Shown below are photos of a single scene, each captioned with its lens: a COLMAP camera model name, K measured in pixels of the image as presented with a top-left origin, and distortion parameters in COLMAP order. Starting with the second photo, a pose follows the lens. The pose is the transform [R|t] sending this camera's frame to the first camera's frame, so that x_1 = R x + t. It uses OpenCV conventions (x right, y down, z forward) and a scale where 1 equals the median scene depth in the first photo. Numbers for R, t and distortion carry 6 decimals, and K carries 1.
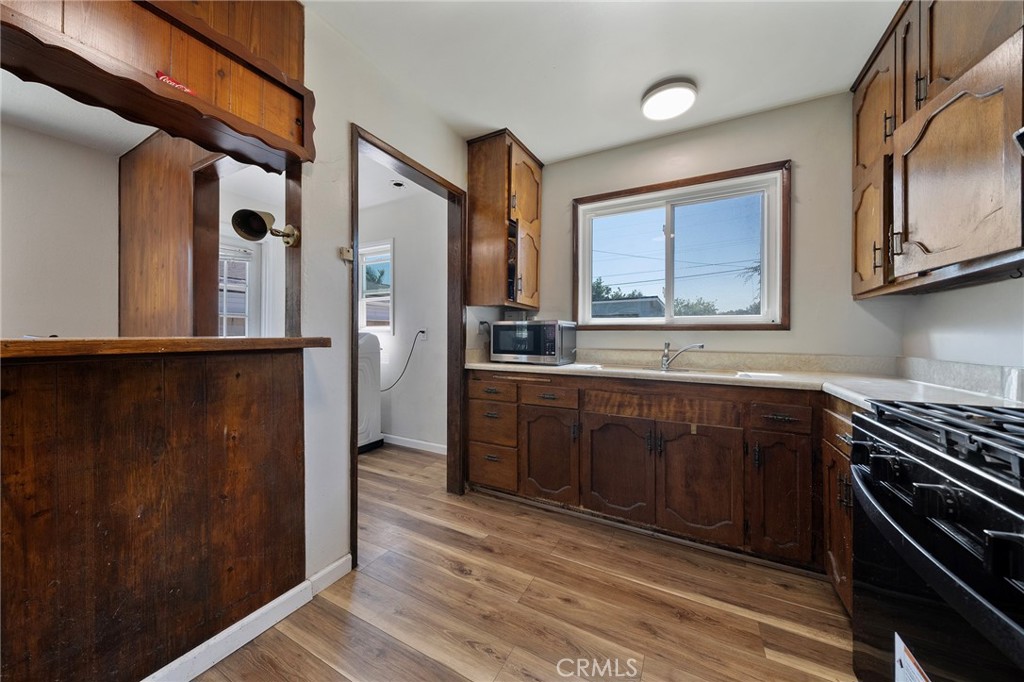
lens RADIAL K [[354.7, 0, 508.0], [0, 354.7, 336.9], [0, 0, 1]] dist [-0.000048, -0.000021]
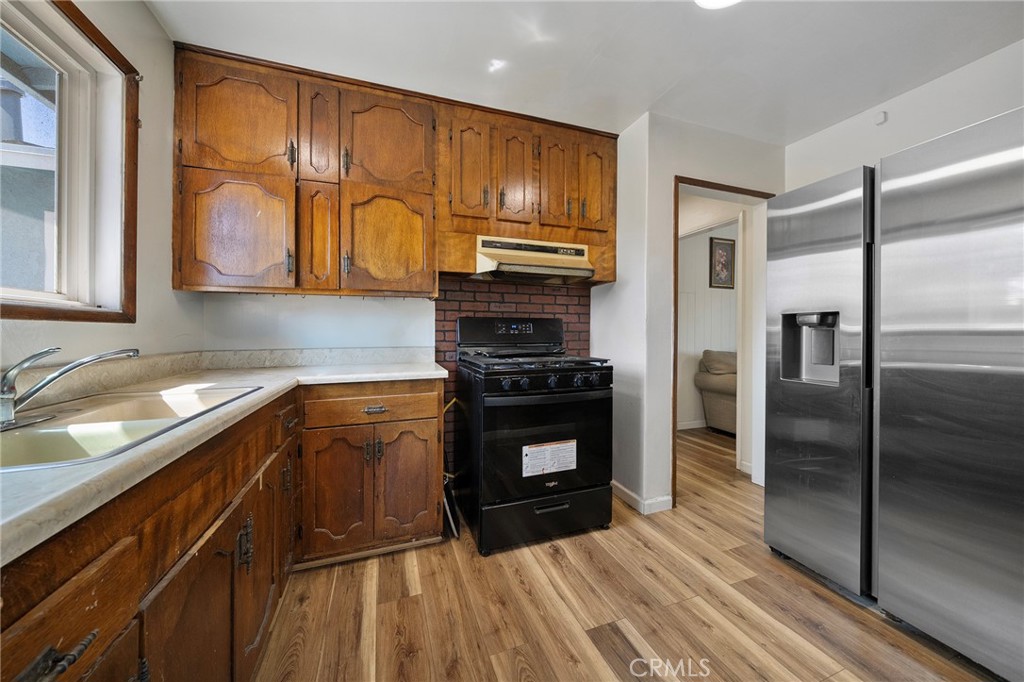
lens RADIAL K [[354.7, 0, 511.2], [0, 354.7, 327.1], [0, 0, 1]] dist [-0.000048, -0.000021]
pose [[-0.746120, -0.003701, 0.665801, -0.281120], [-0.003889, 0.999992, 0.001201, -0.019579], [-0.665800, -0.001693, -0.746128, 1.509296]]
